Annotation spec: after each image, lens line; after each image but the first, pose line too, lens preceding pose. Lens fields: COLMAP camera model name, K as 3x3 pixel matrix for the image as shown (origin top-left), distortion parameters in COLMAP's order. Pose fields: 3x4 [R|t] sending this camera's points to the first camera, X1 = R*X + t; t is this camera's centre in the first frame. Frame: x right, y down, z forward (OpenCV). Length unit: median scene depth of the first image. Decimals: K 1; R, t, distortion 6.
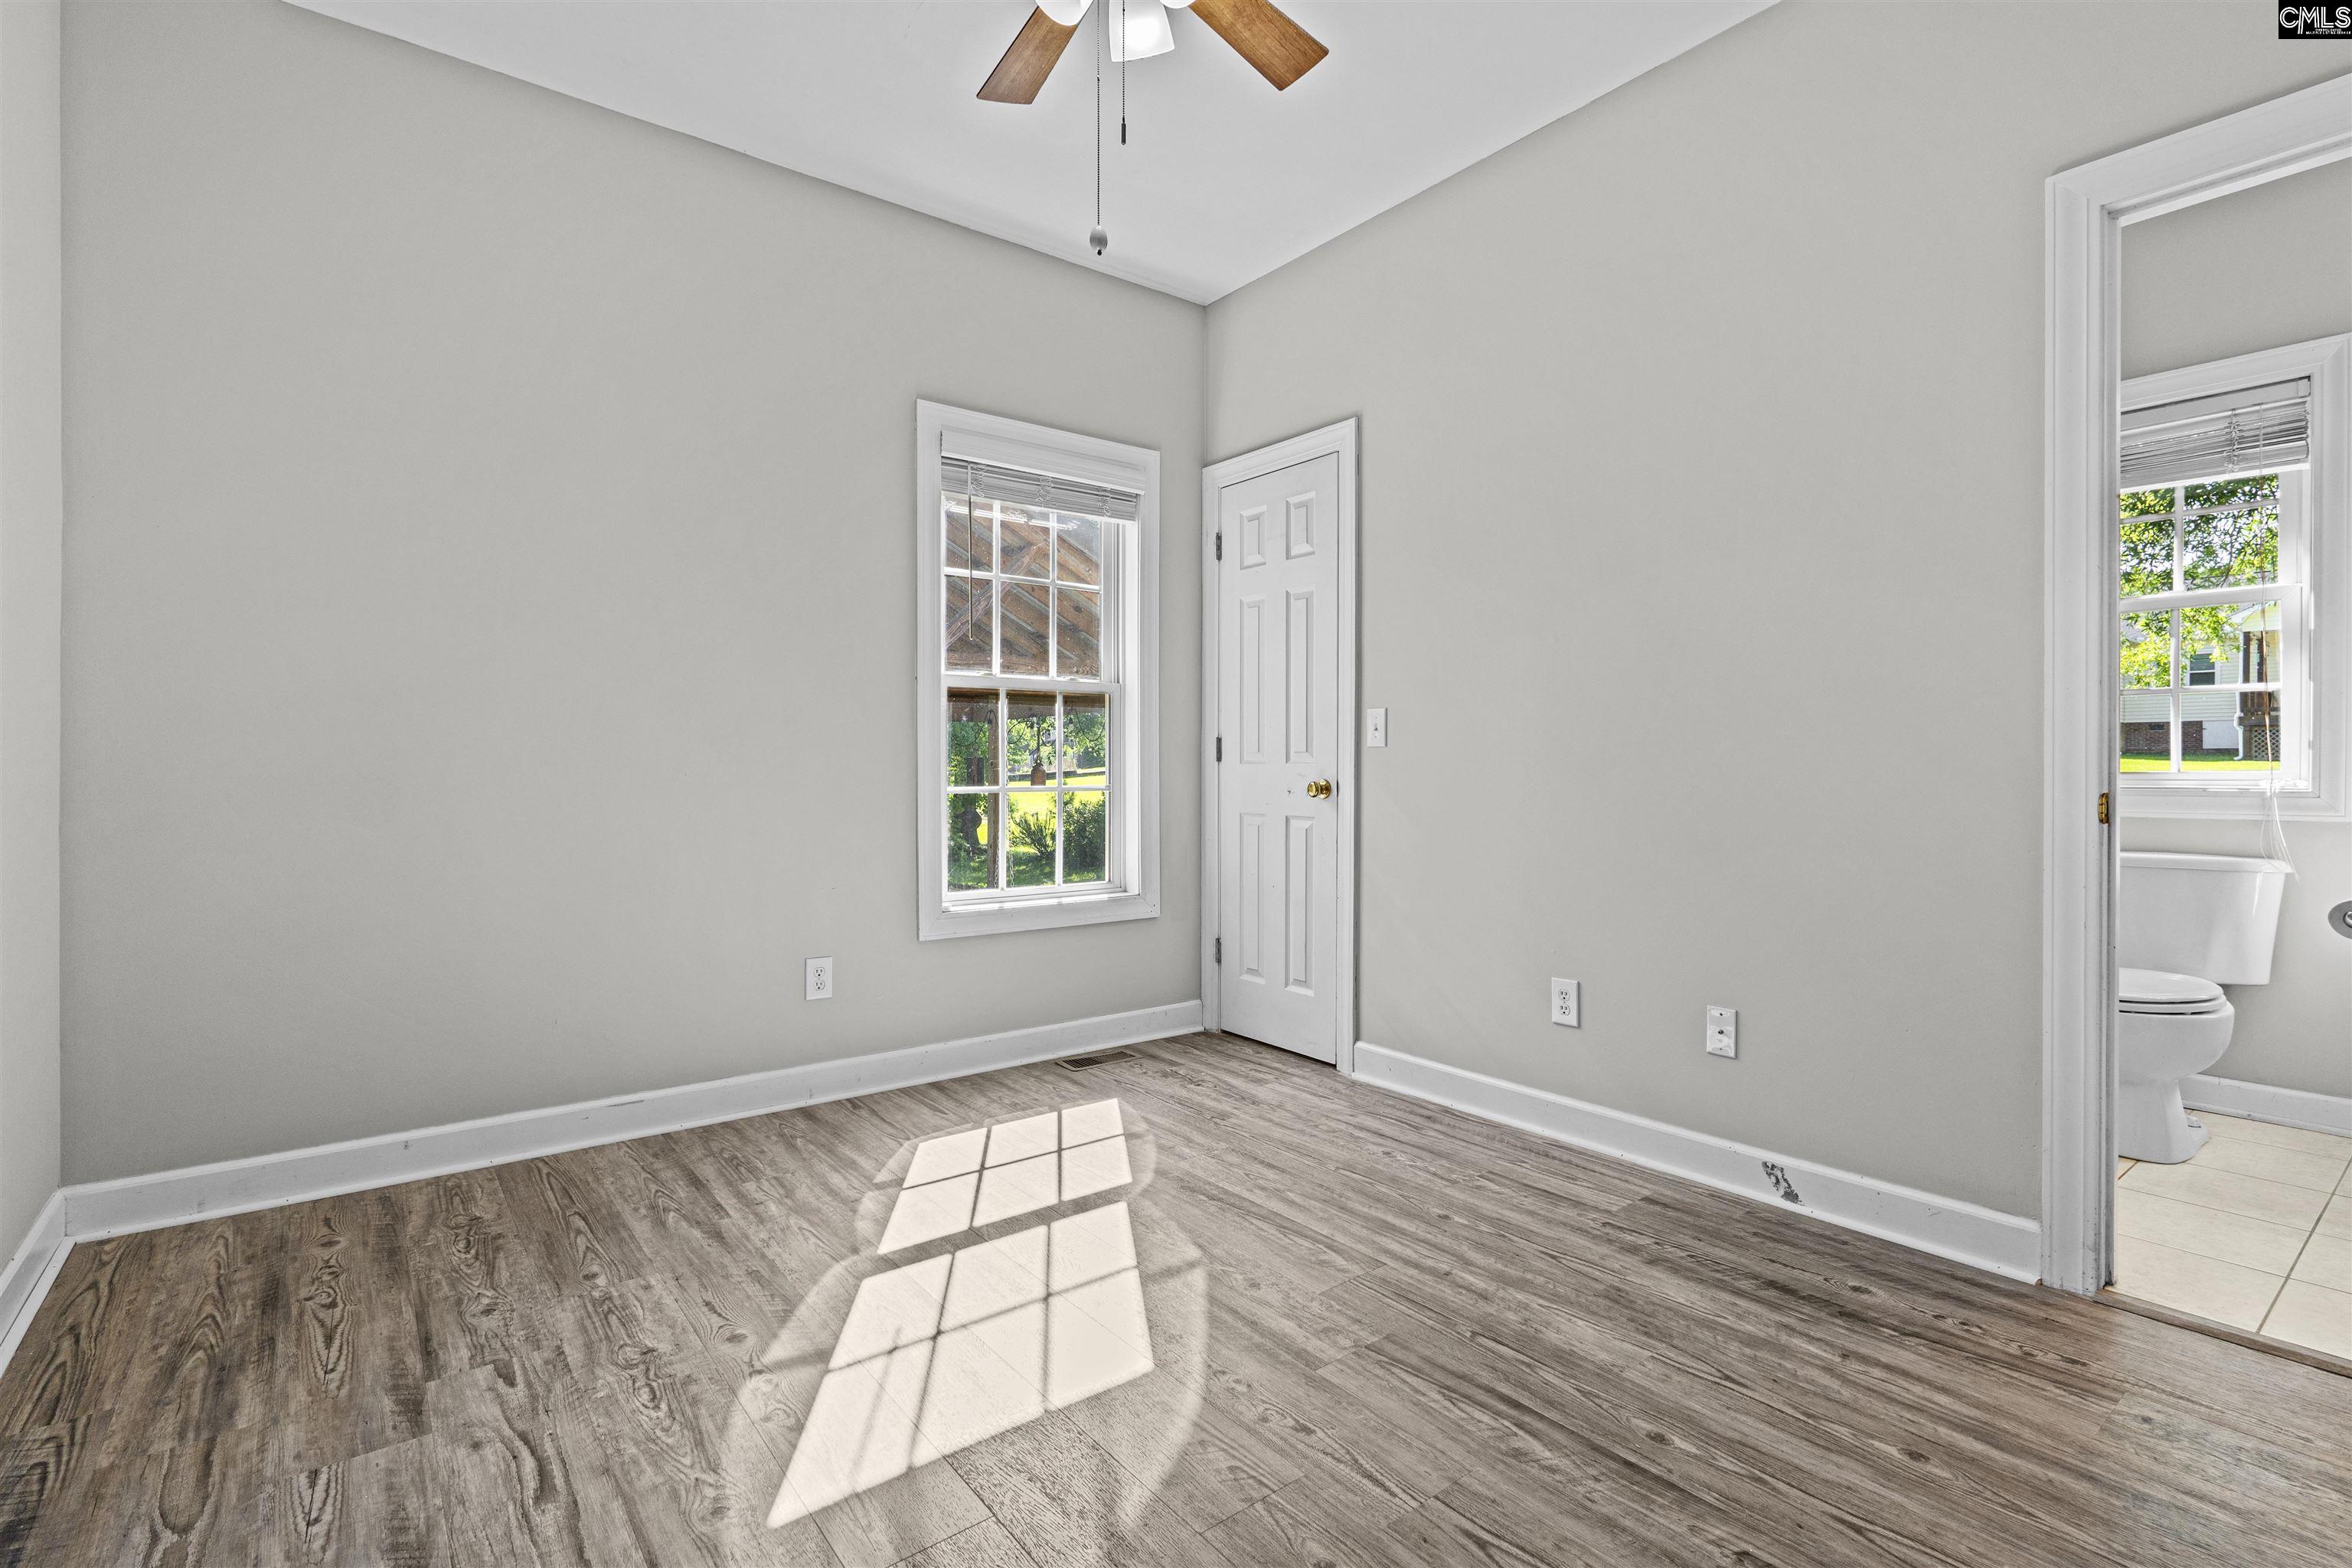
lens RADIAL K [[1087.2, 0, 1177.9], [0, 1087.2, 773.8], [0, 0, 1]] dist [-0.001297, -0.000099]
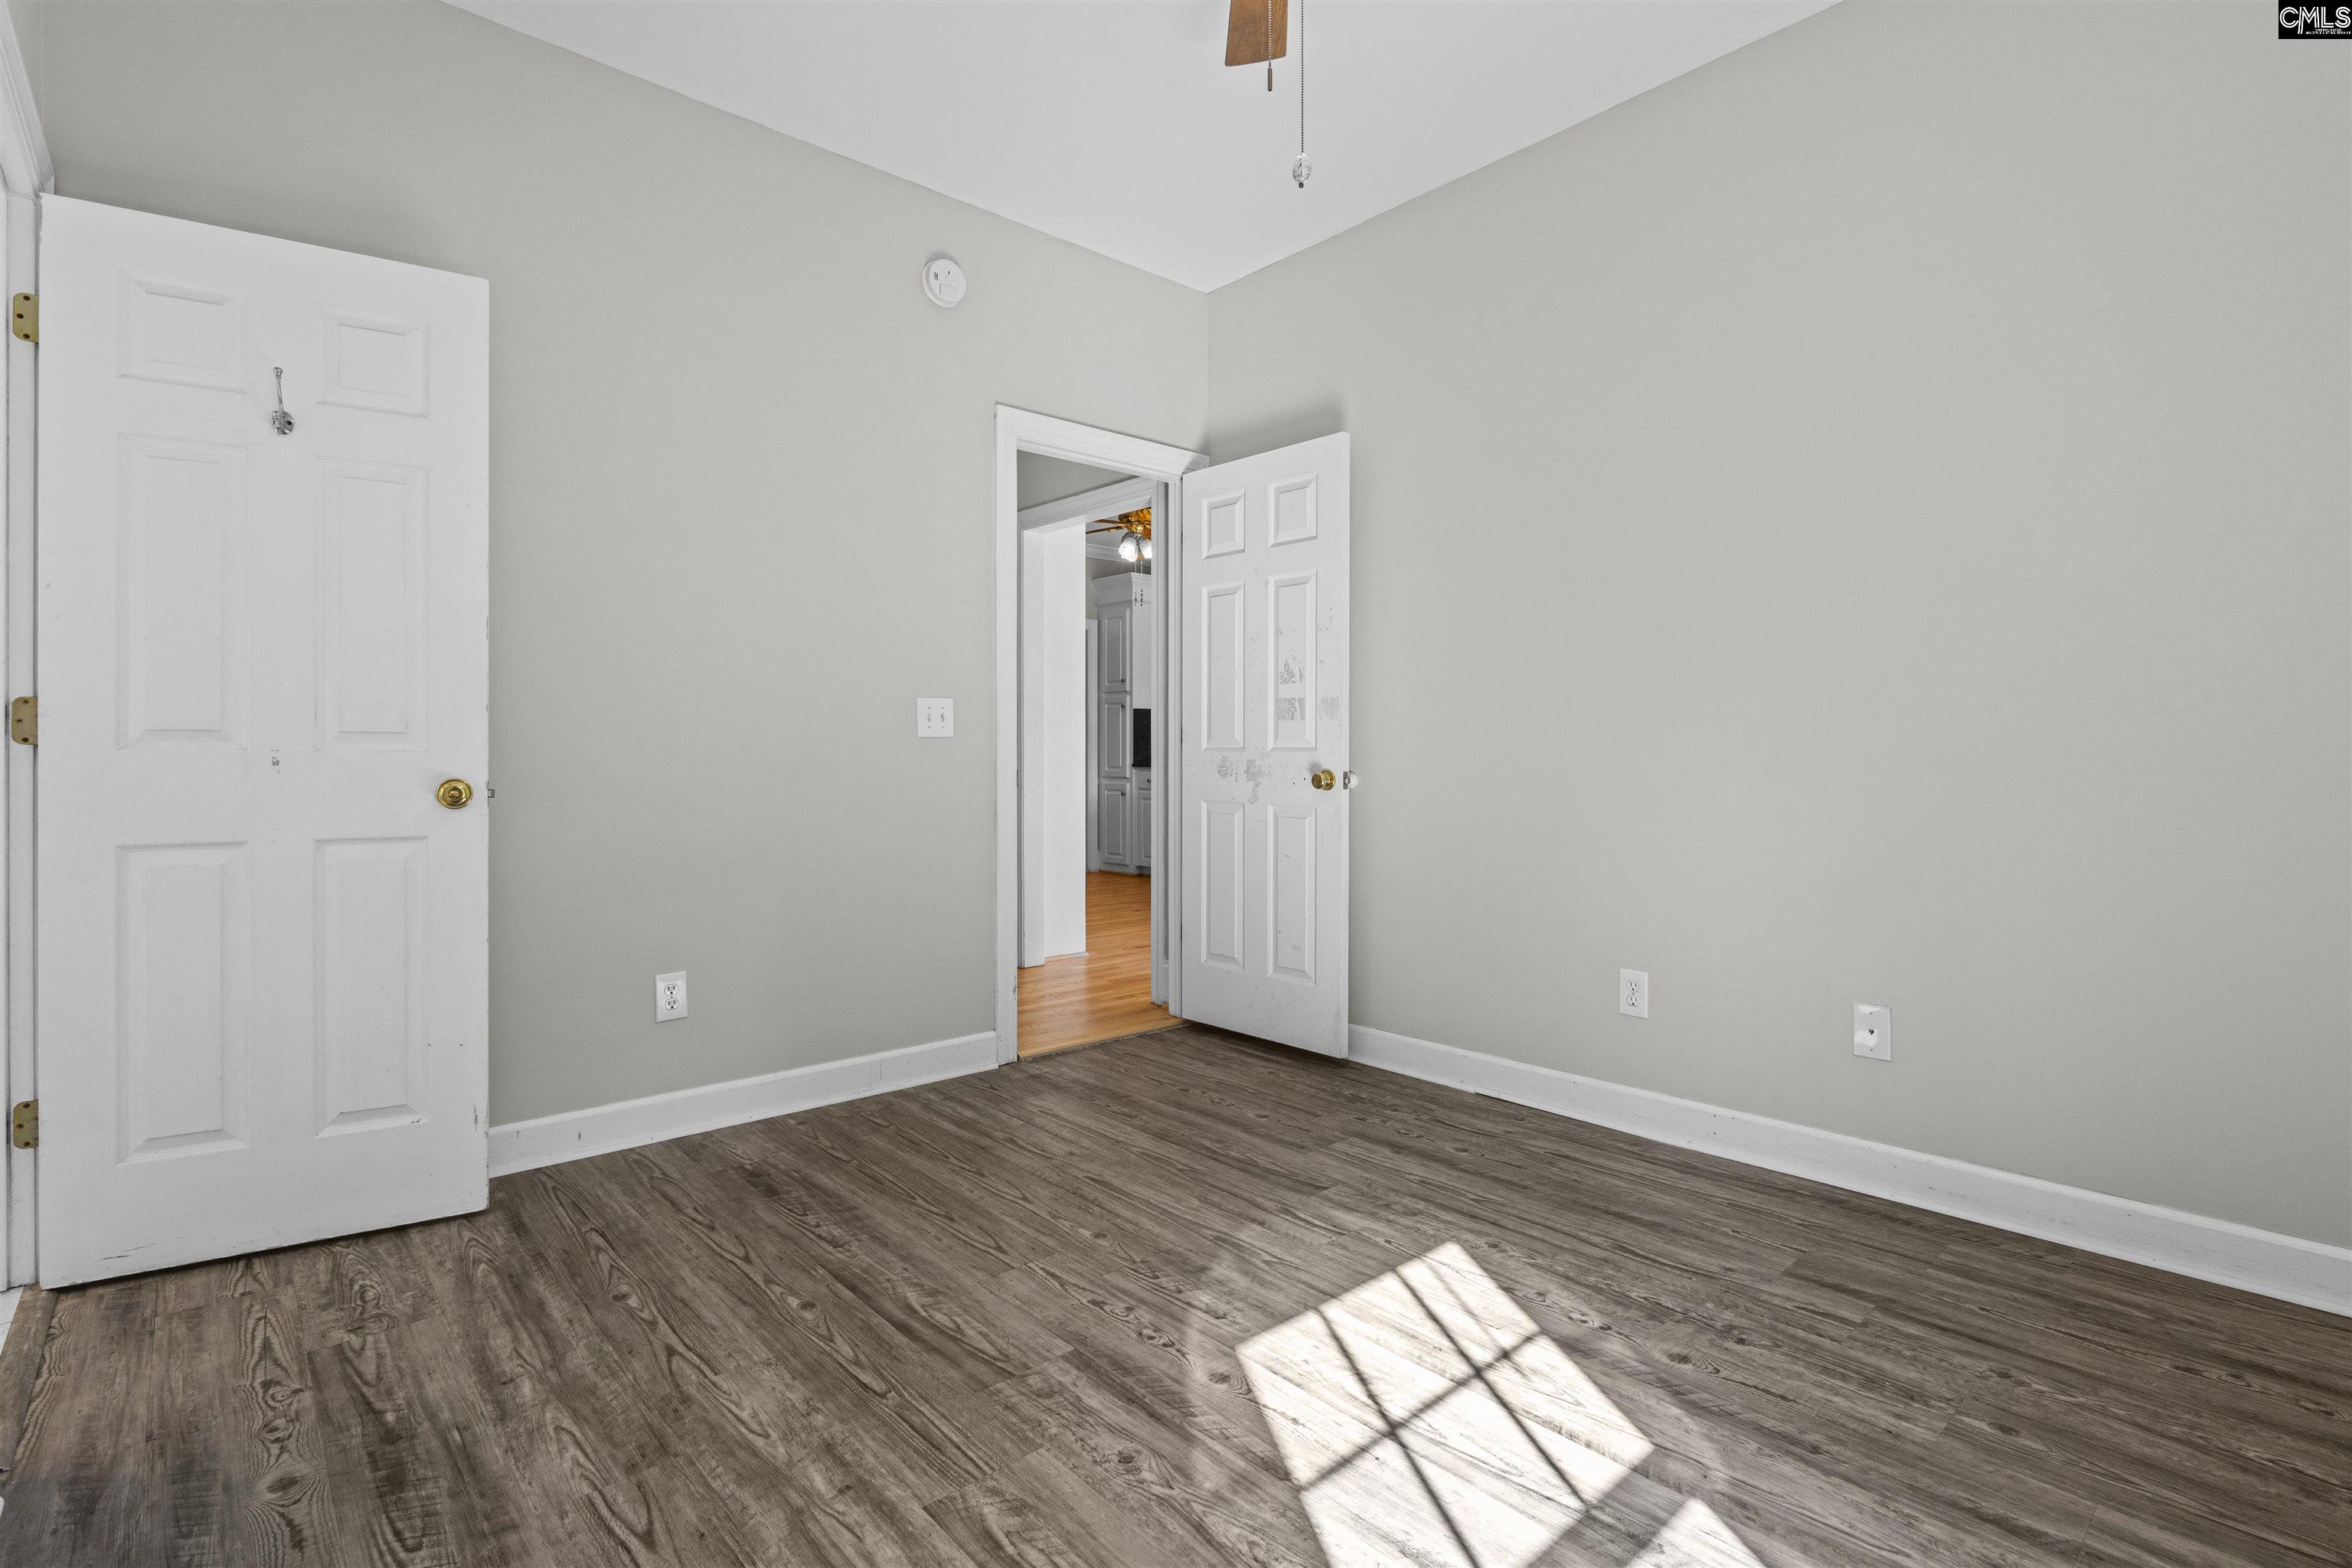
lens RADIAL K [[1087.2, 0, 1174.2], [0, 1087.2, 772.7], [0, 0, 1]] dist [-0.001297, -0.000099]
pose [[-0.997805, 0.002610, -0.066169, 0.097599], [0.001161, 0.999759, 0.021933, -0.012090], [0.066210, 0.021808, -0.997567, 1.970072]]
